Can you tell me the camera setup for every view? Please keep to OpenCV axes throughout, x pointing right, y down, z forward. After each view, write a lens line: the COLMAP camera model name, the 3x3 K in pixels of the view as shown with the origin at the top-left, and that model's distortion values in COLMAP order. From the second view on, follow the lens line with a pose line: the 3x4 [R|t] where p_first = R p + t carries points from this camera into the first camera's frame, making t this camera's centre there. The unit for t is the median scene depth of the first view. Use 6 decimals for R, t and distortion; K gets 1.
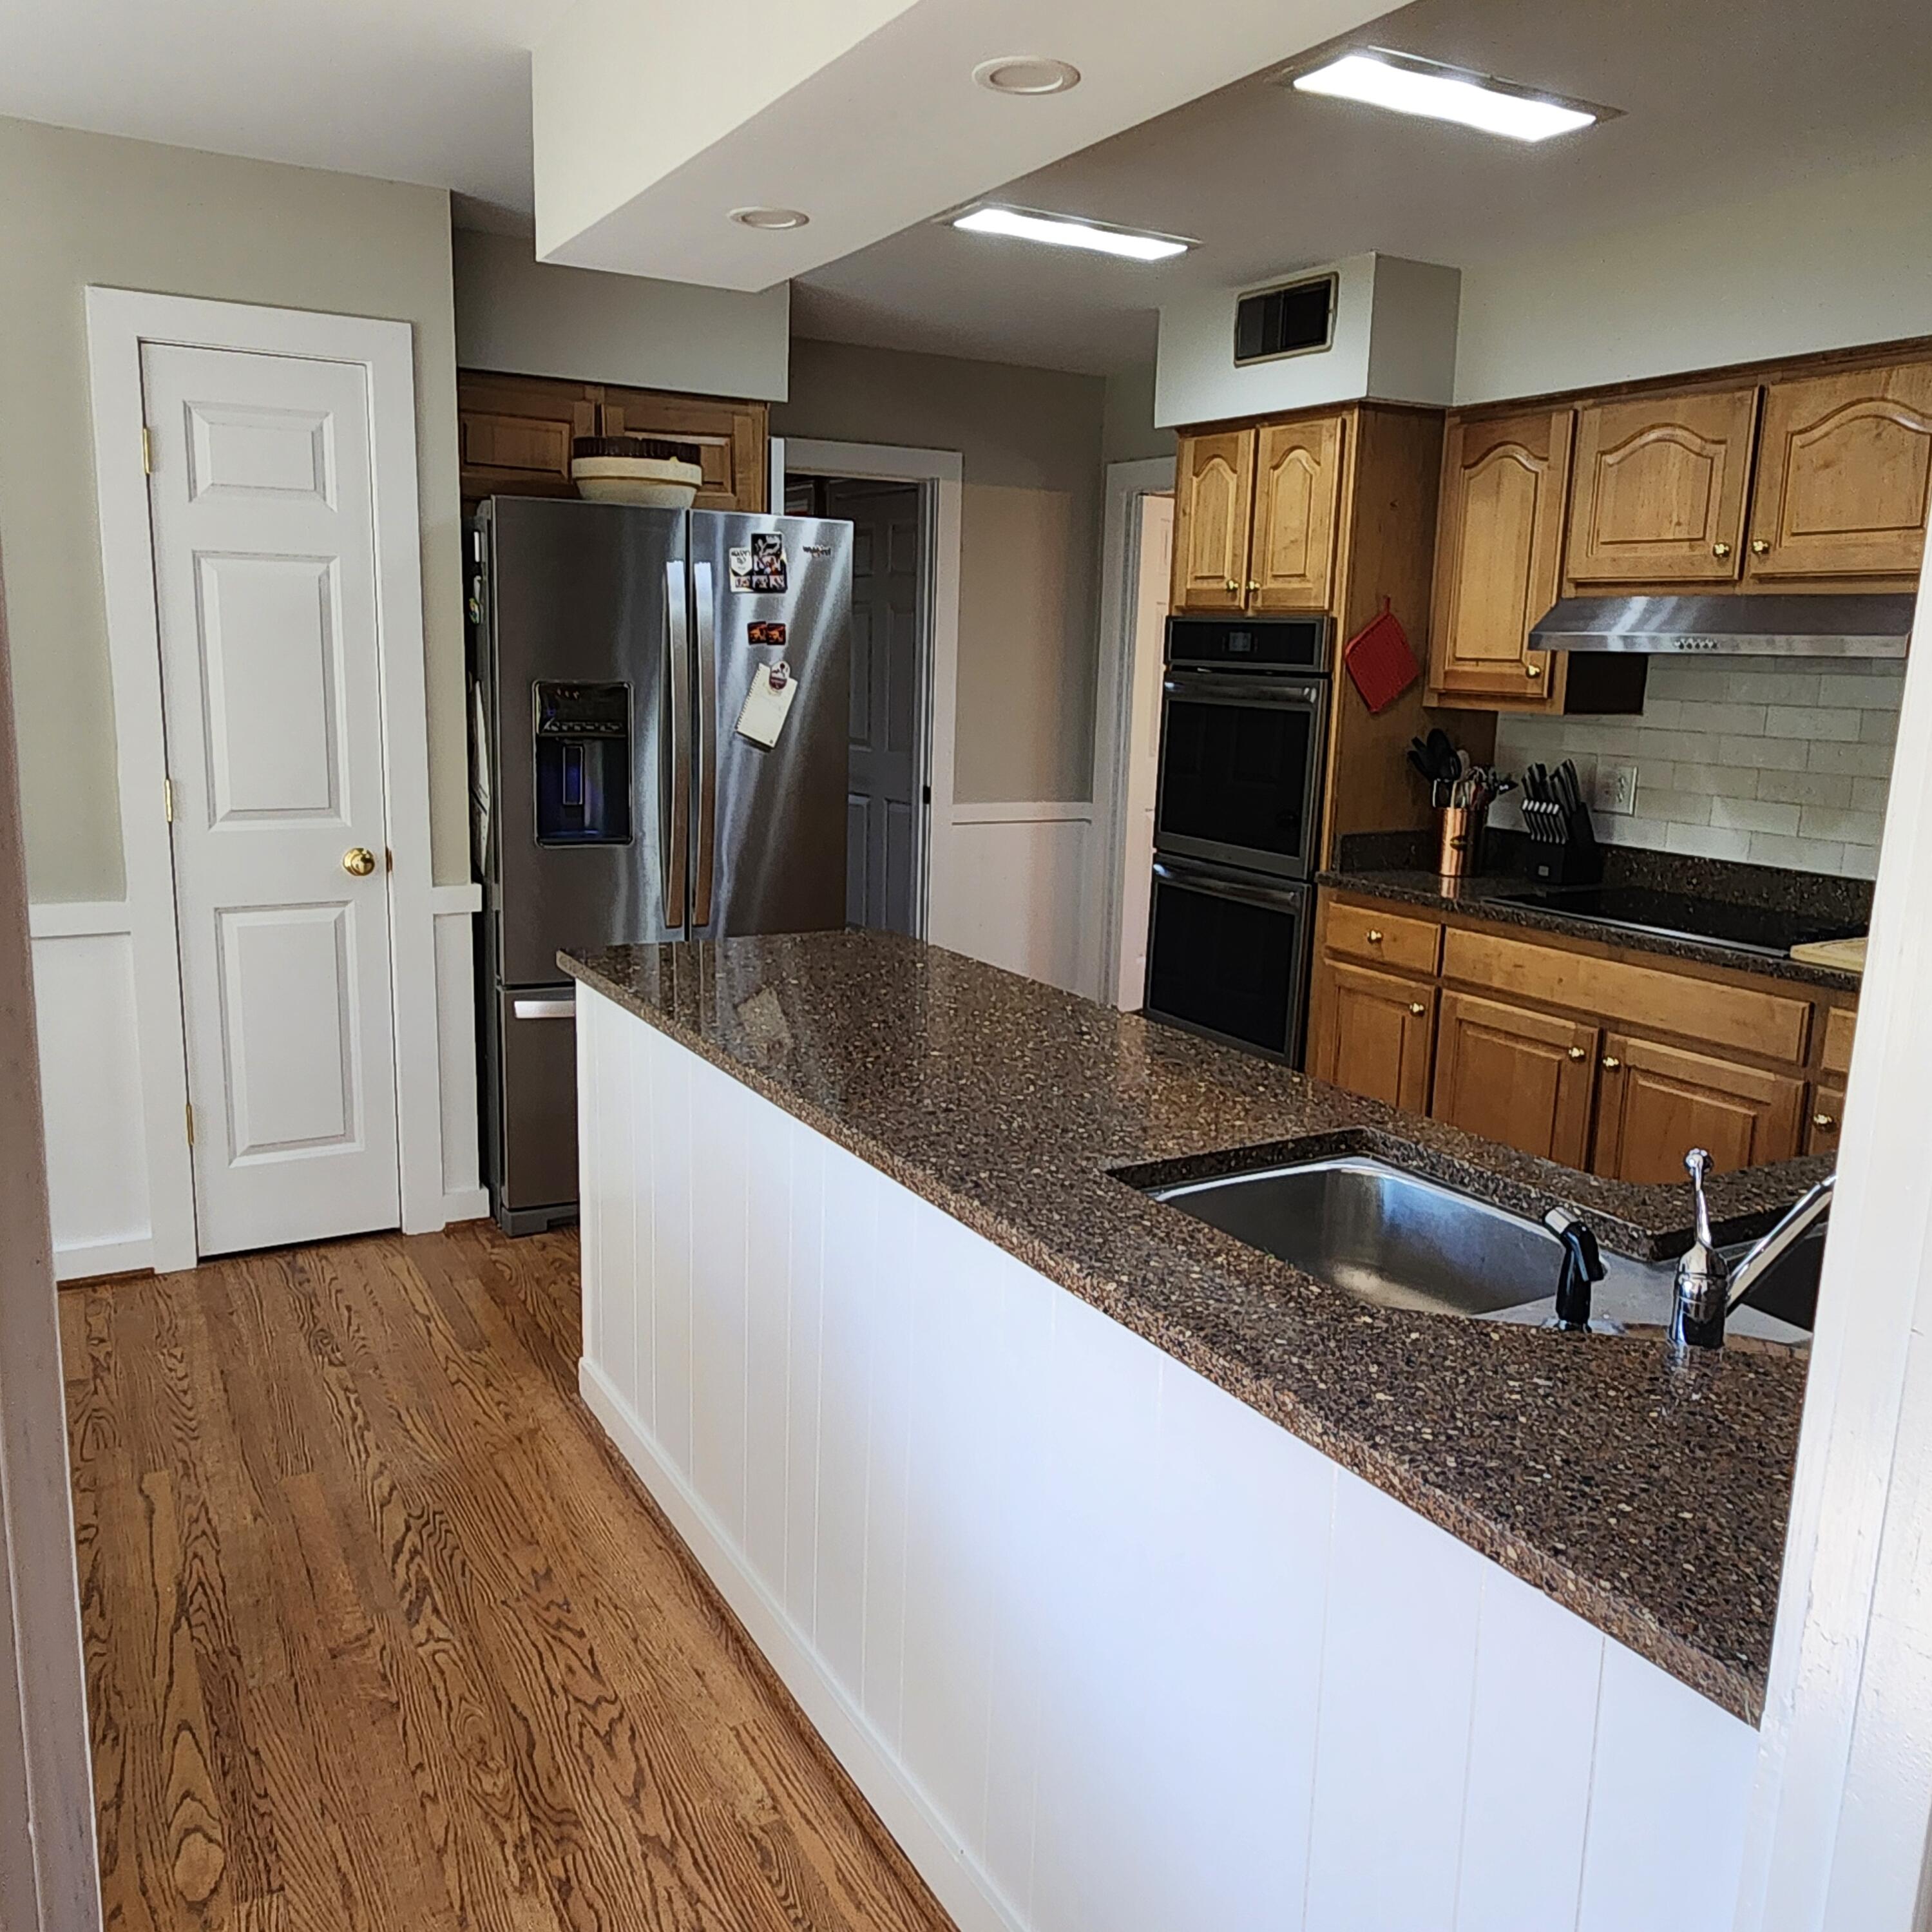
lens RADIAL K [[1627.9, 0, 967.9], [0, 1627.9, 958.5], [0, 0, 1]] dist [0.021239, 0.009814]
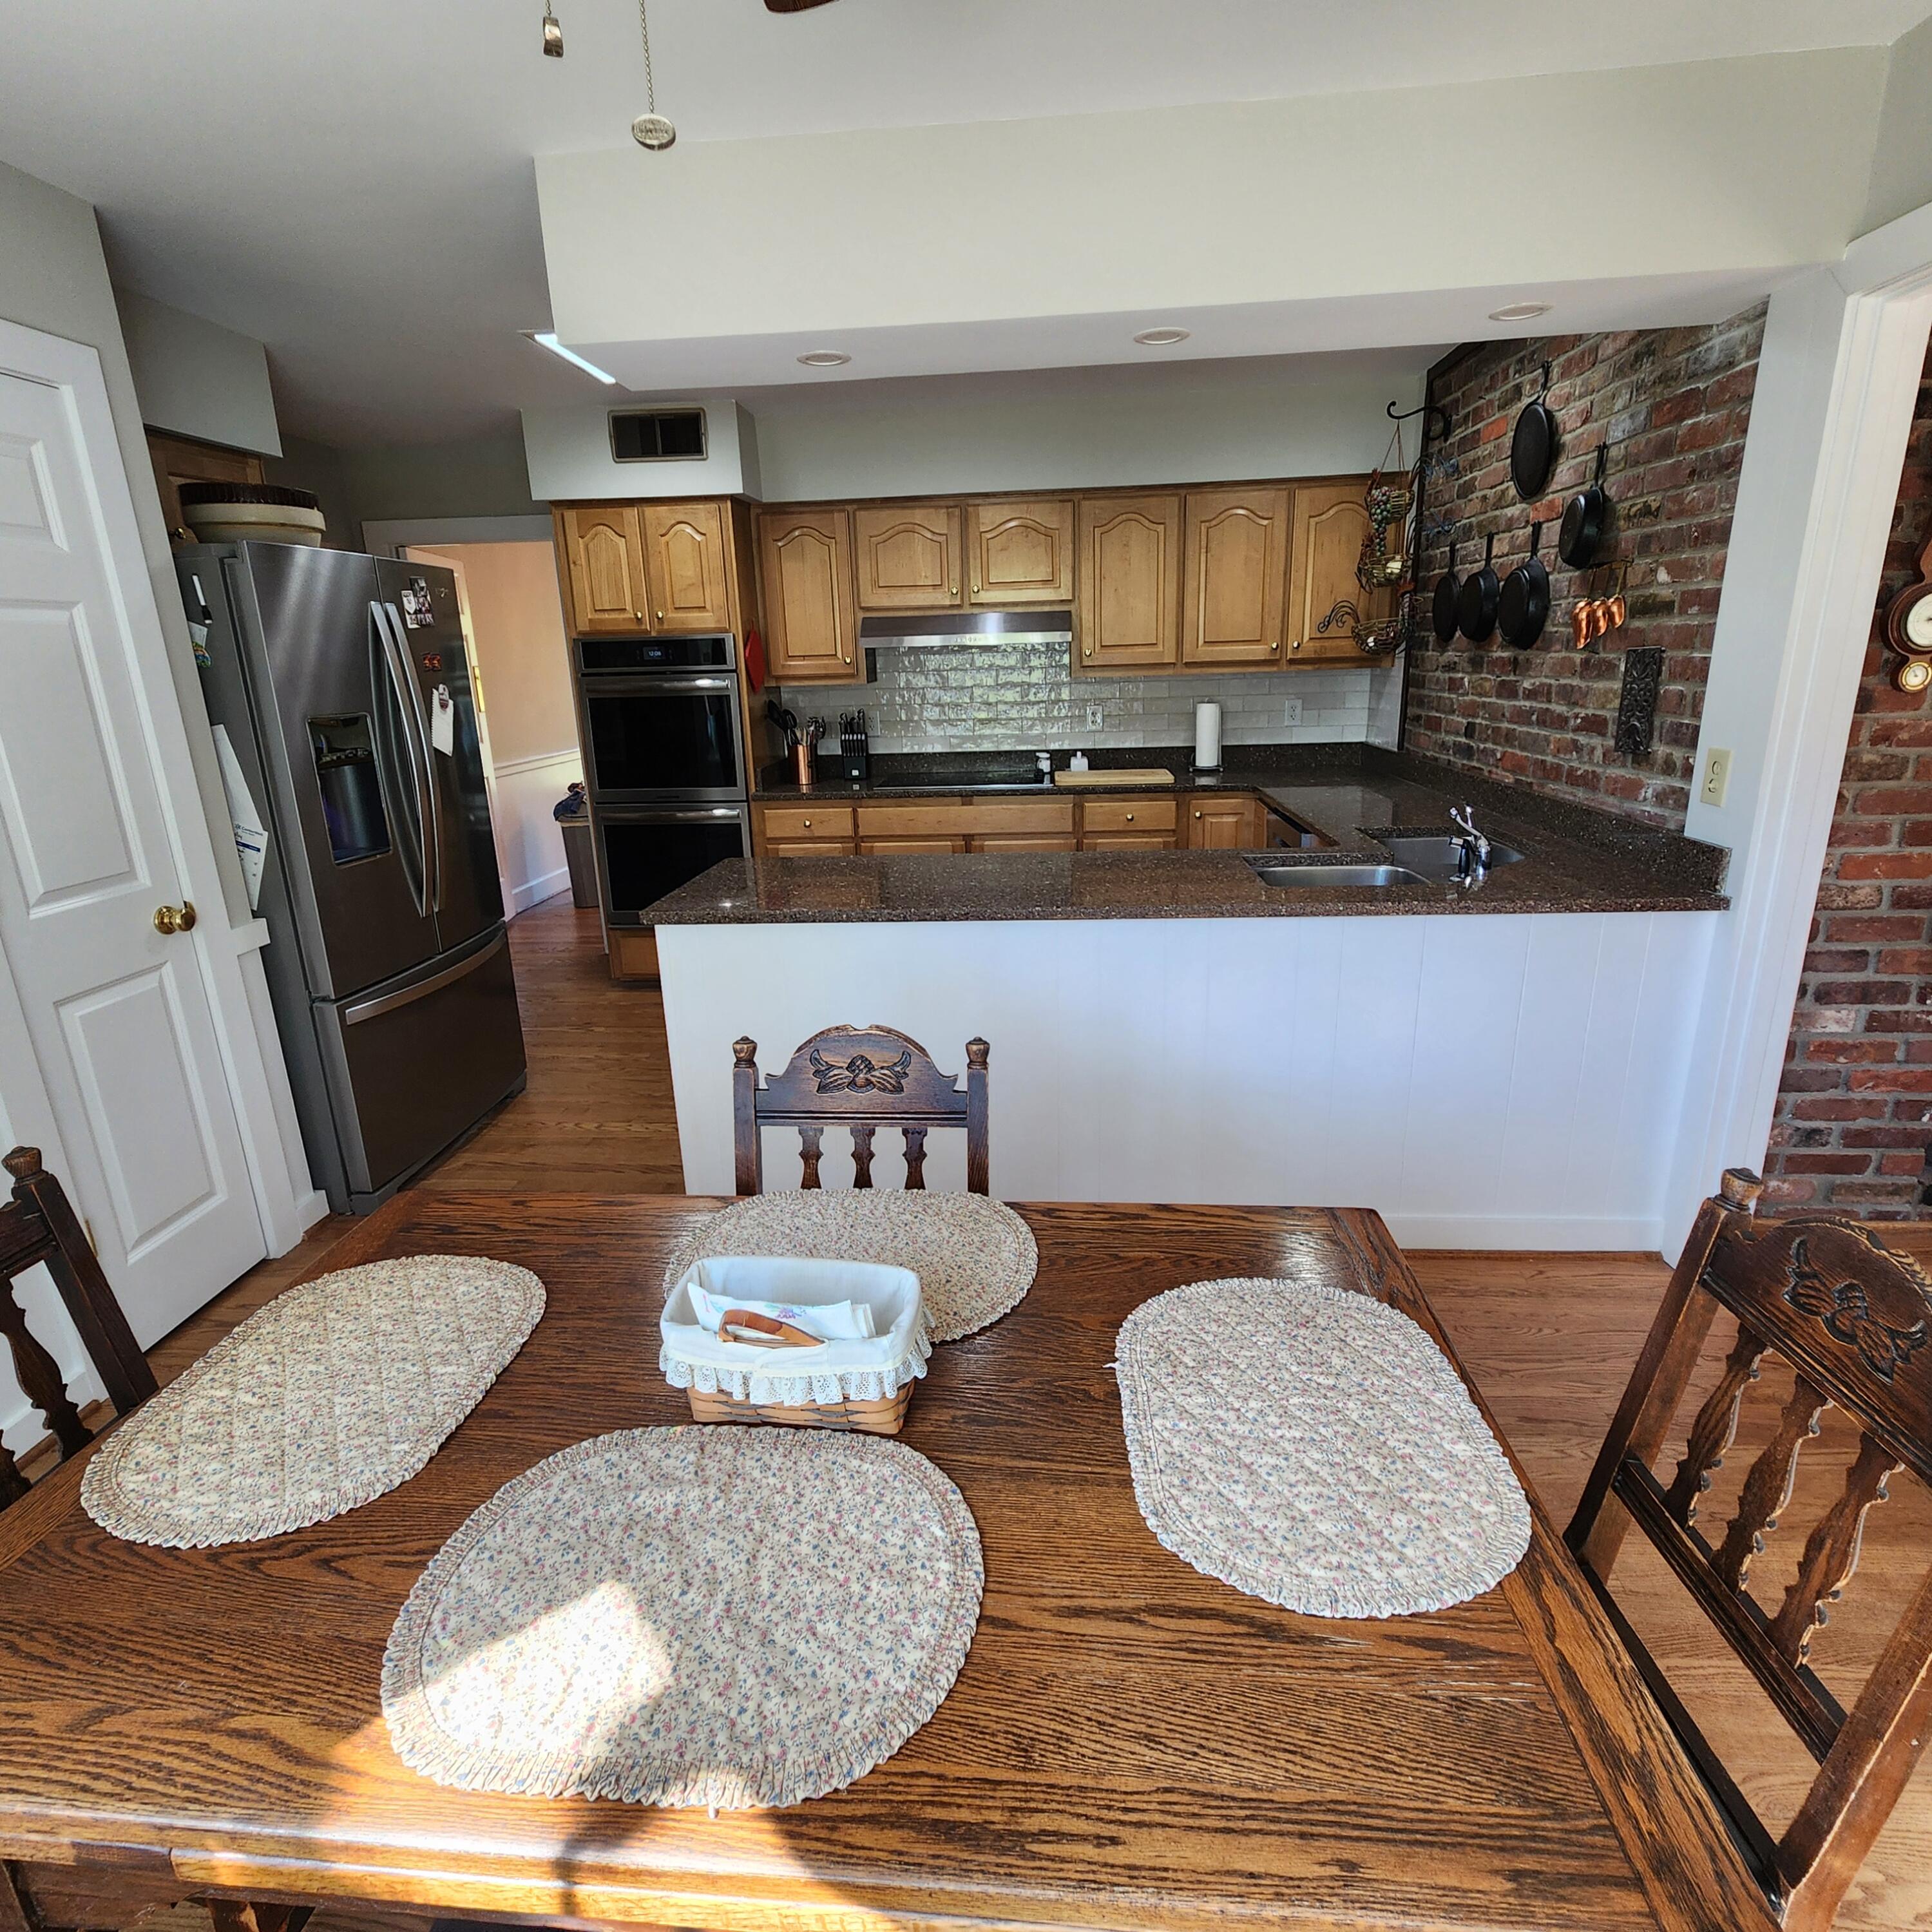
lens RADIAL K [[1052.3, 0, 959.0], [0, 1052.3, 965.3], [0, 0, 1]] dist [0.005009, -0.000858]
pose [[0.559024, -0.280605, 0.780226, -0.573471], [0.202739, 0.958689, 0.199529, -0.060175], [-0.803983, 0.046641, 0.592820, 0.228338]]
